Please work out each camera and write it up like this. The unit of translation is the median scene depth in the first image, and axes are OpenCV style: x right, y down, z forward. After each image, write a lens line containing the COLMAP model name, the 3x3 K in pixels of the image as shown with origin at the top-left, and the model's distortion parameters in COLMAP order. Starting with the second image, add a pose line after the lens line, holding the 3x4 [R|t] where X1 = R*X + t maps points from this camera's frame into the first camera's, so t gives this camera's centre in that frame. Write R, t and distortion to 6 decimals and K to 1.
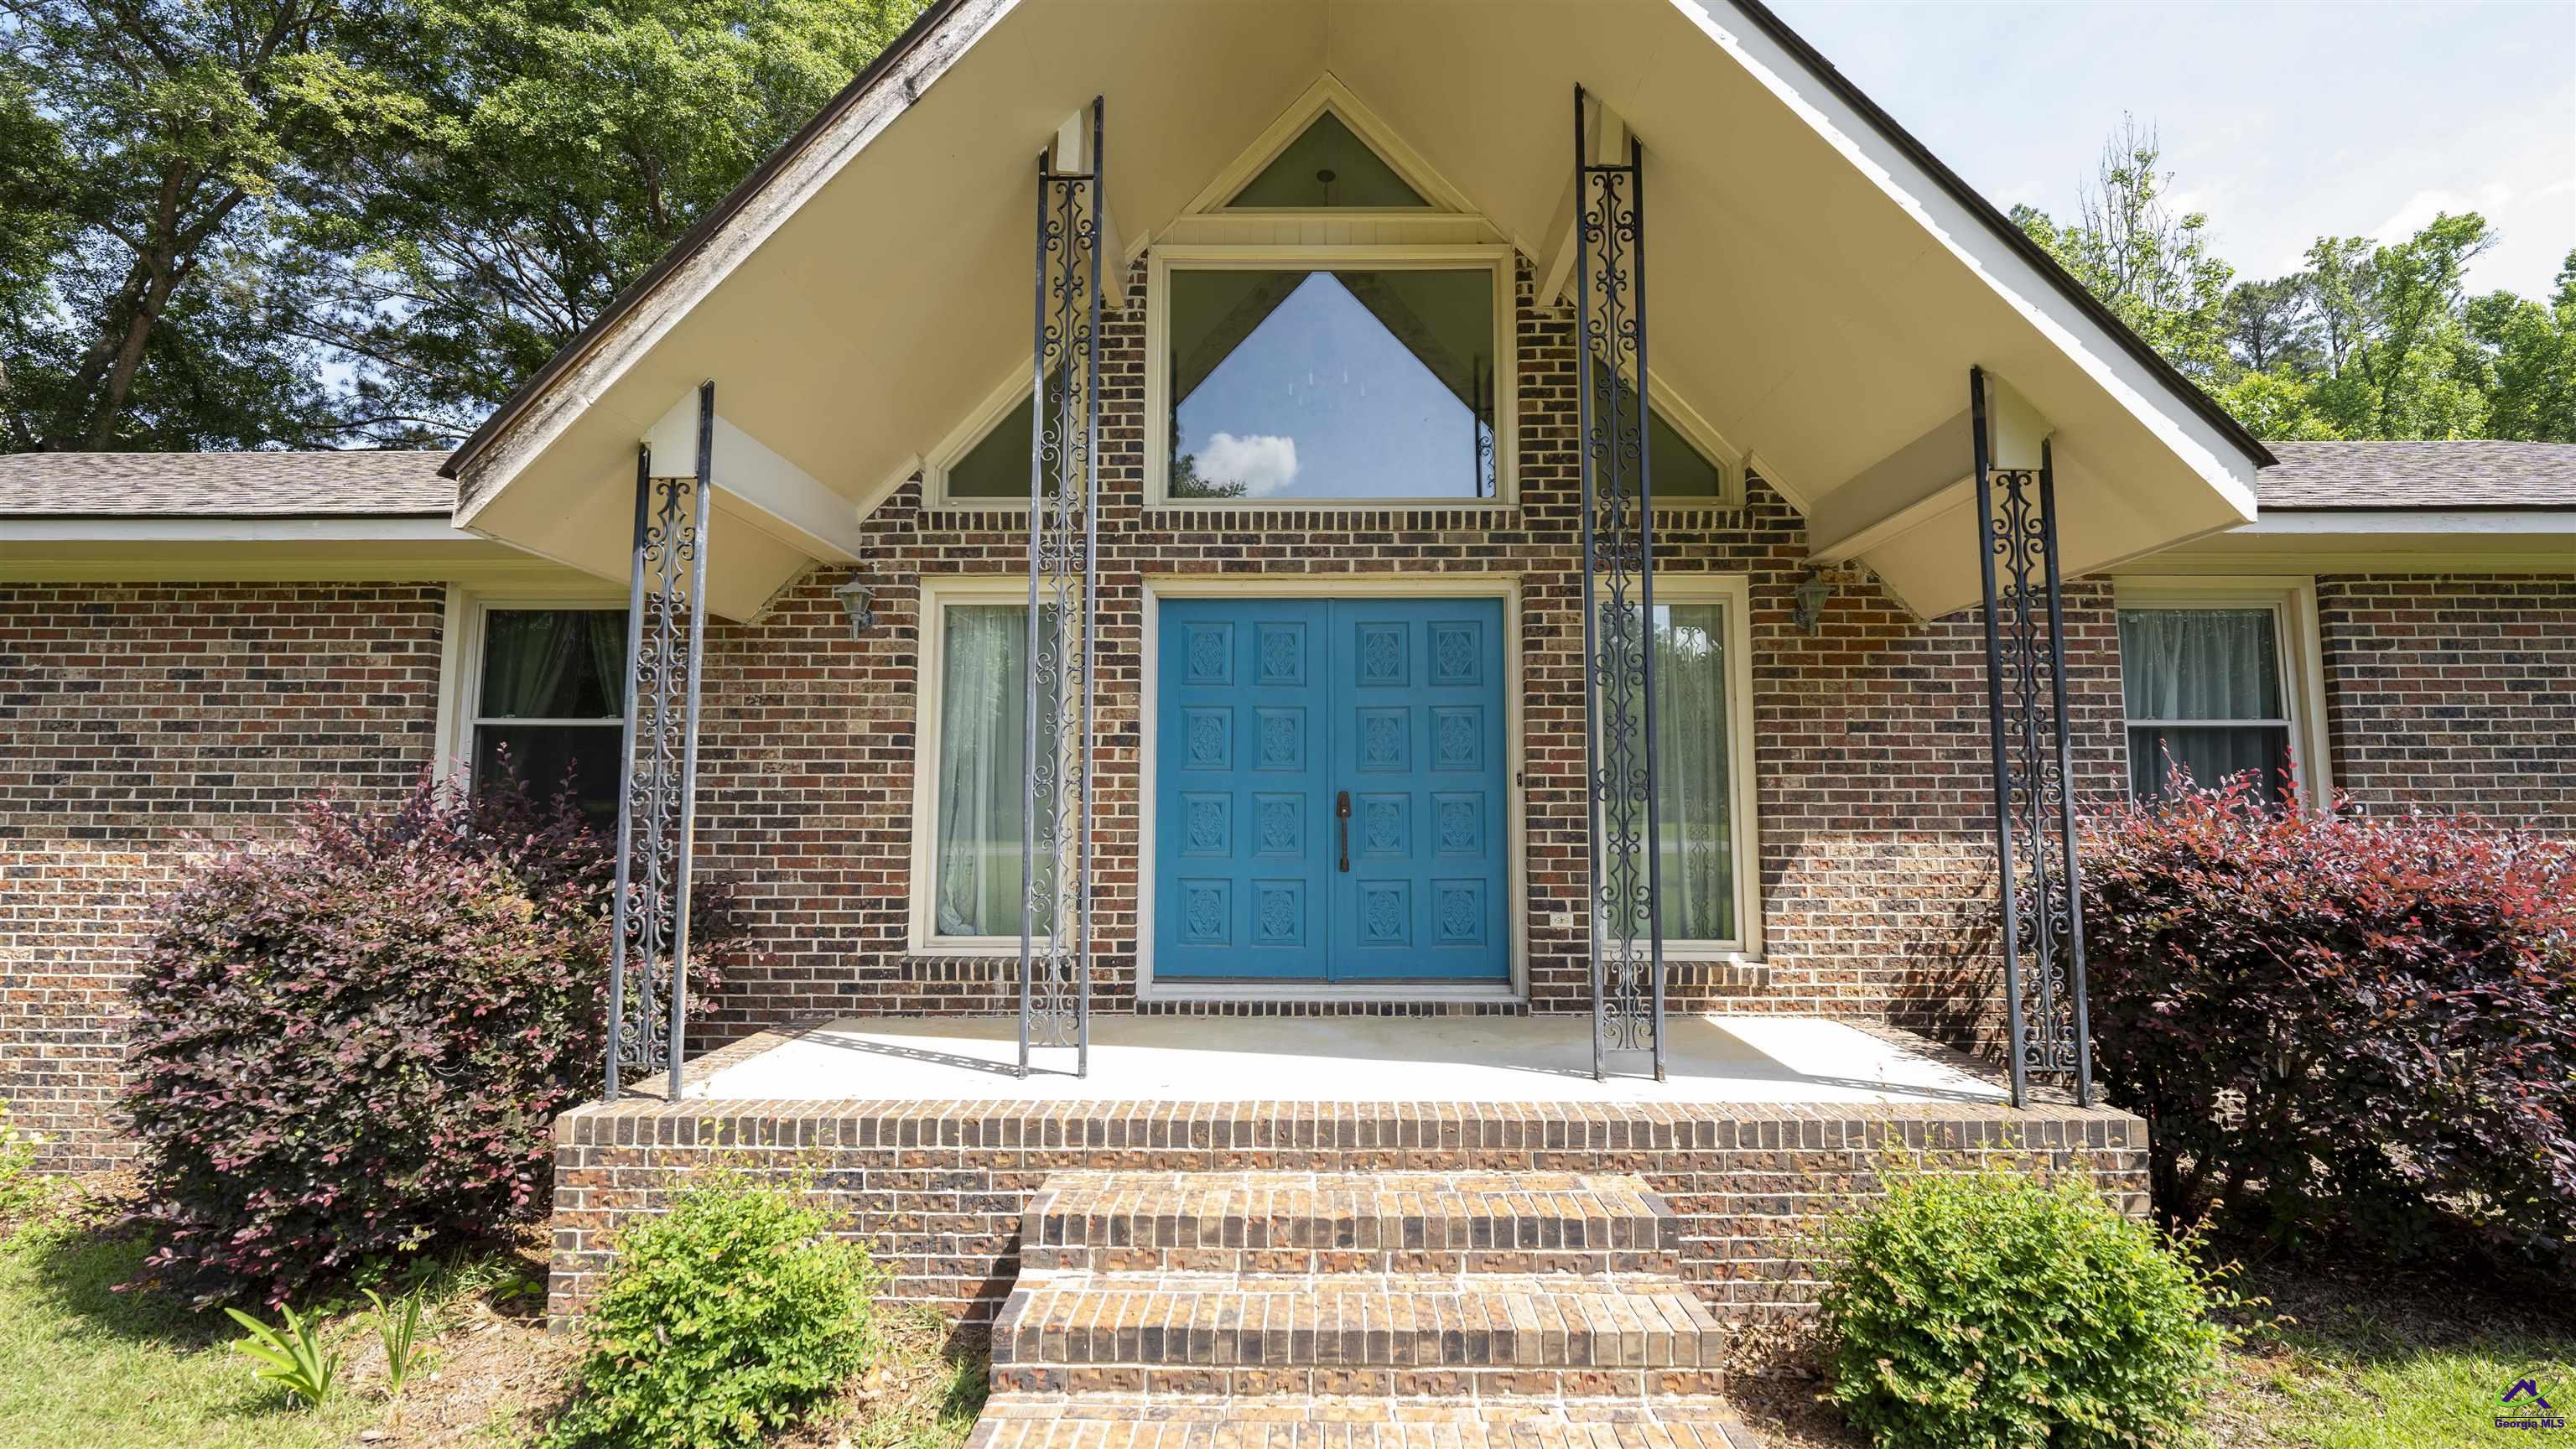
lens RADIAL K [[1043.9, 0, 1295.5], [0, 1043.9, 716.6], [0, 0, 1]] dist [-0.013326, -0.000558]
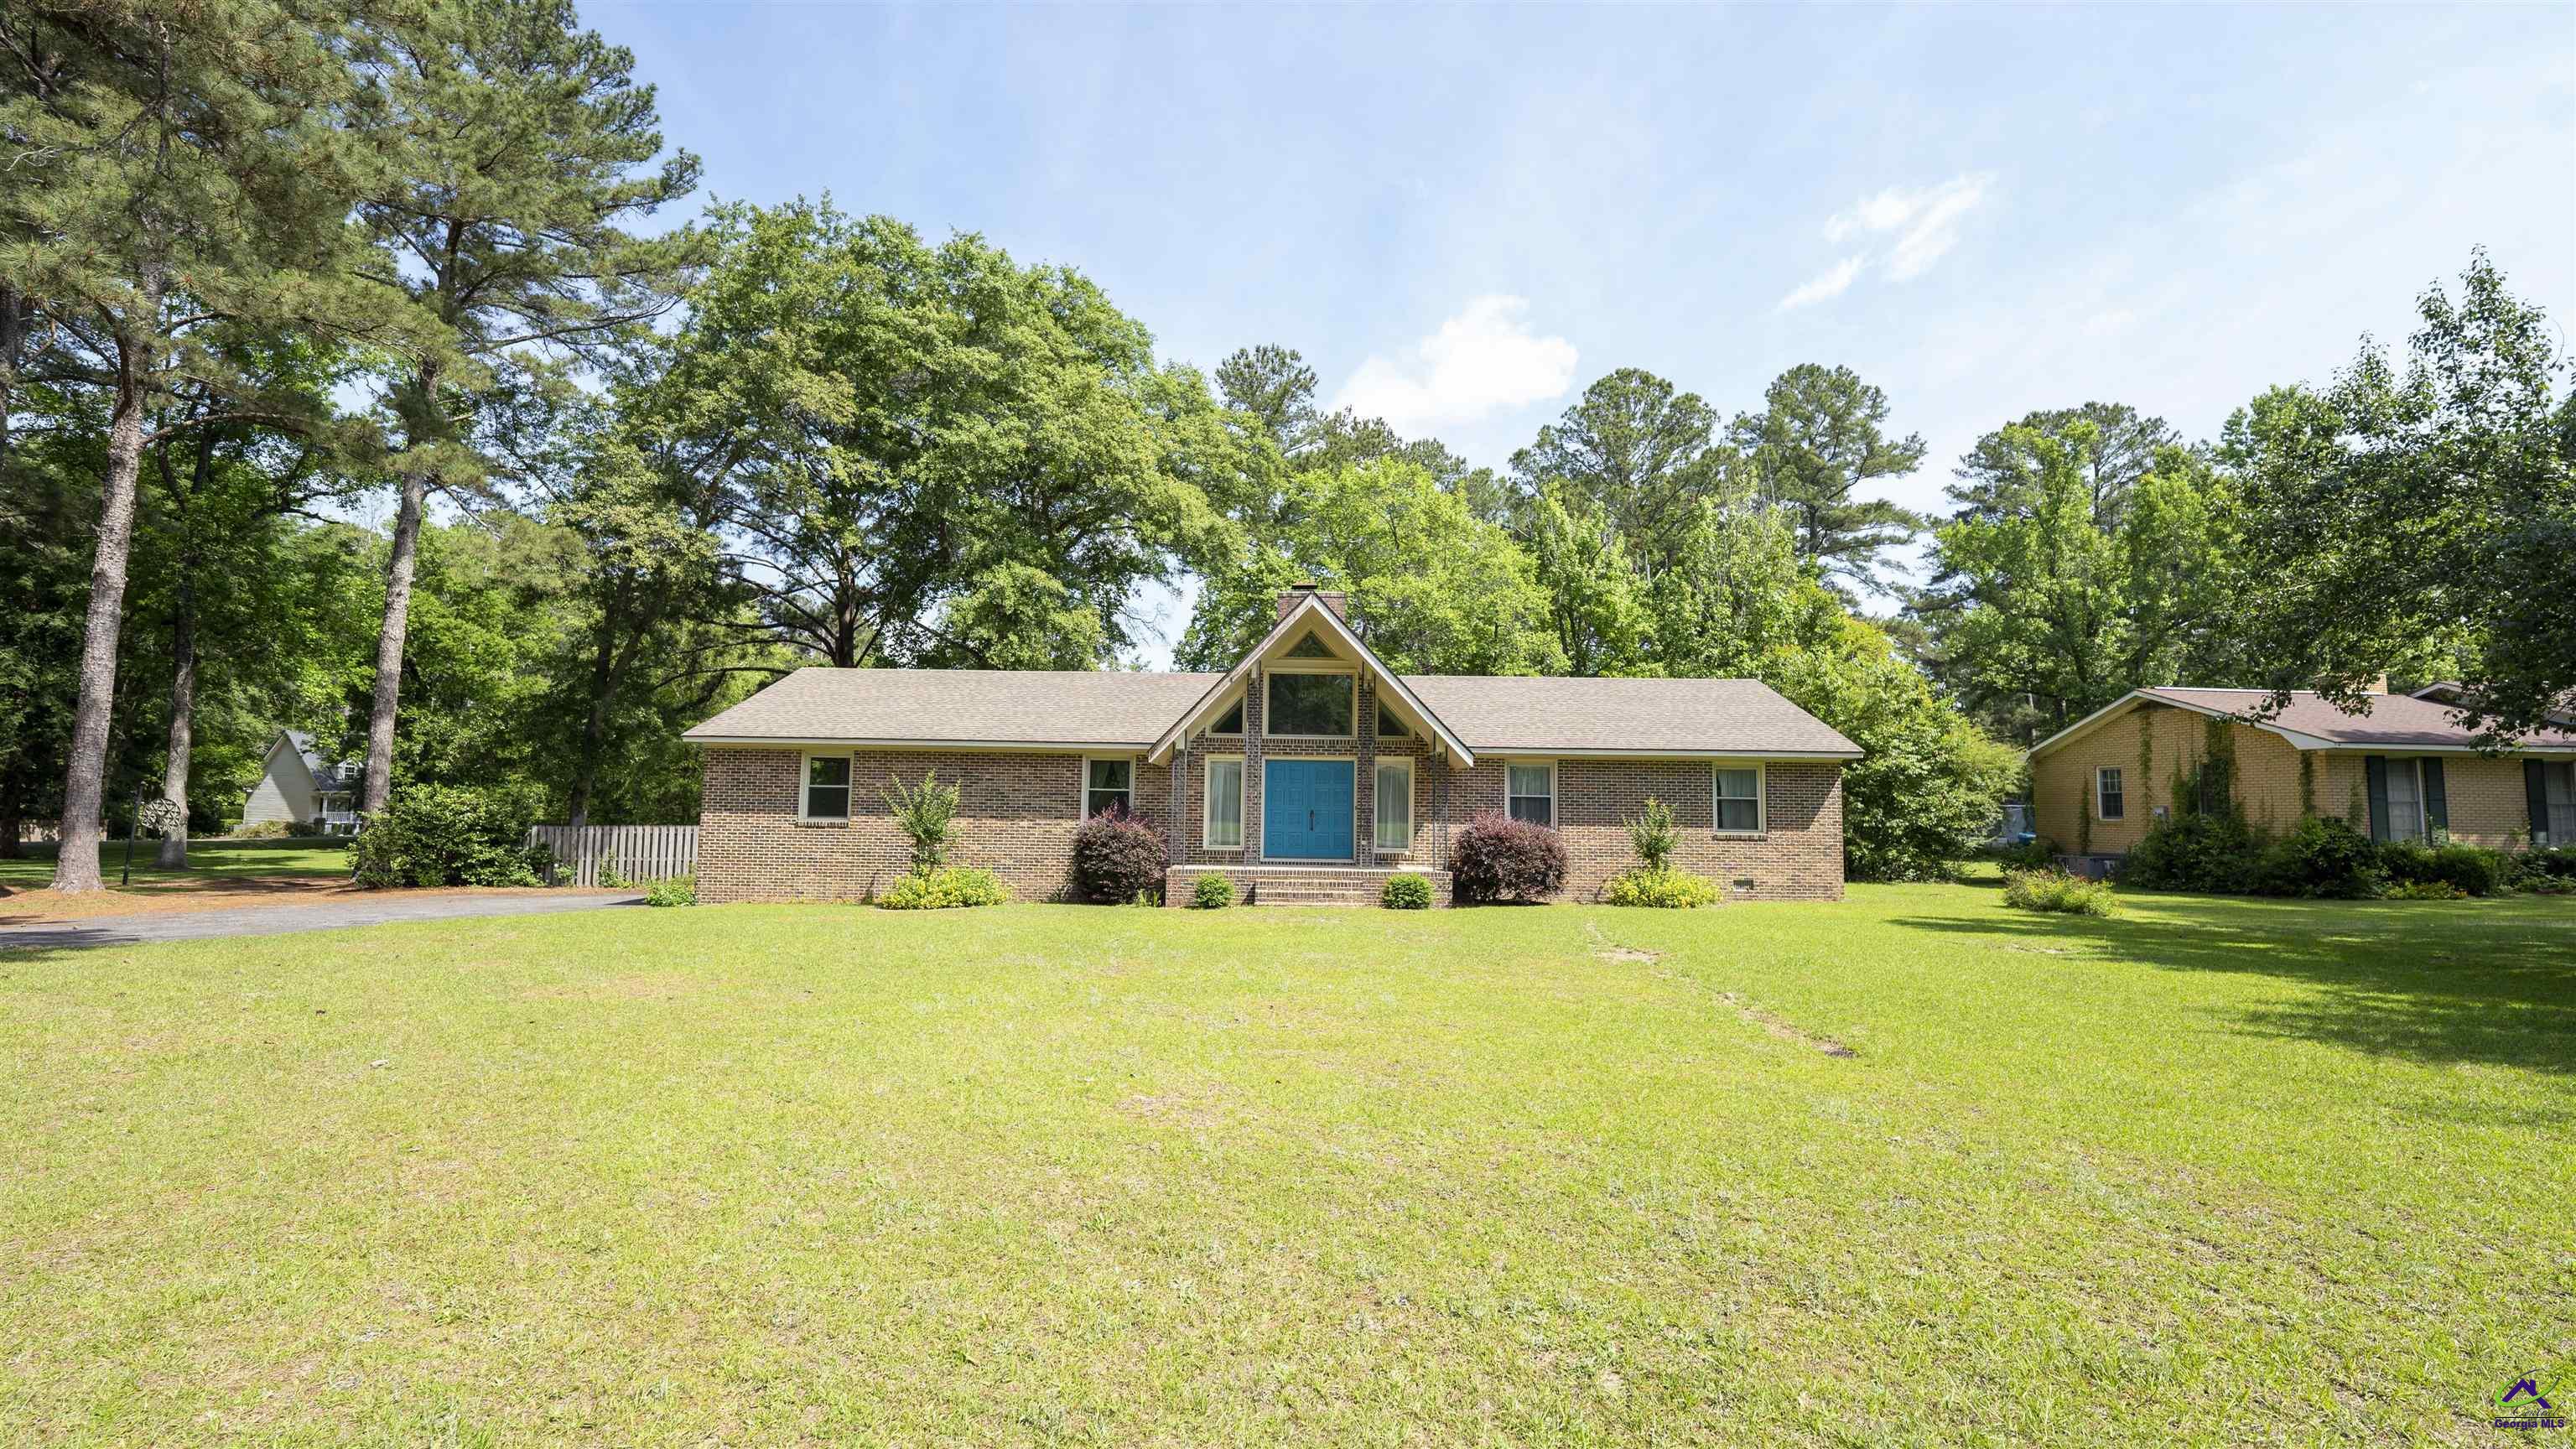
lens RADIAL K [[1043.9, 0, 1295.5], [0, 1043.9, 716.6], [0, 0, 1]] dist [-0.013326, -0.000558]
pose [[0.999905, 0.012695, 0.005281, -0.042738], [-0.012686, 0.999918, -0.001781, -0.276066], [-0.005303, 0.001713, 0.999984, -2.963089]]
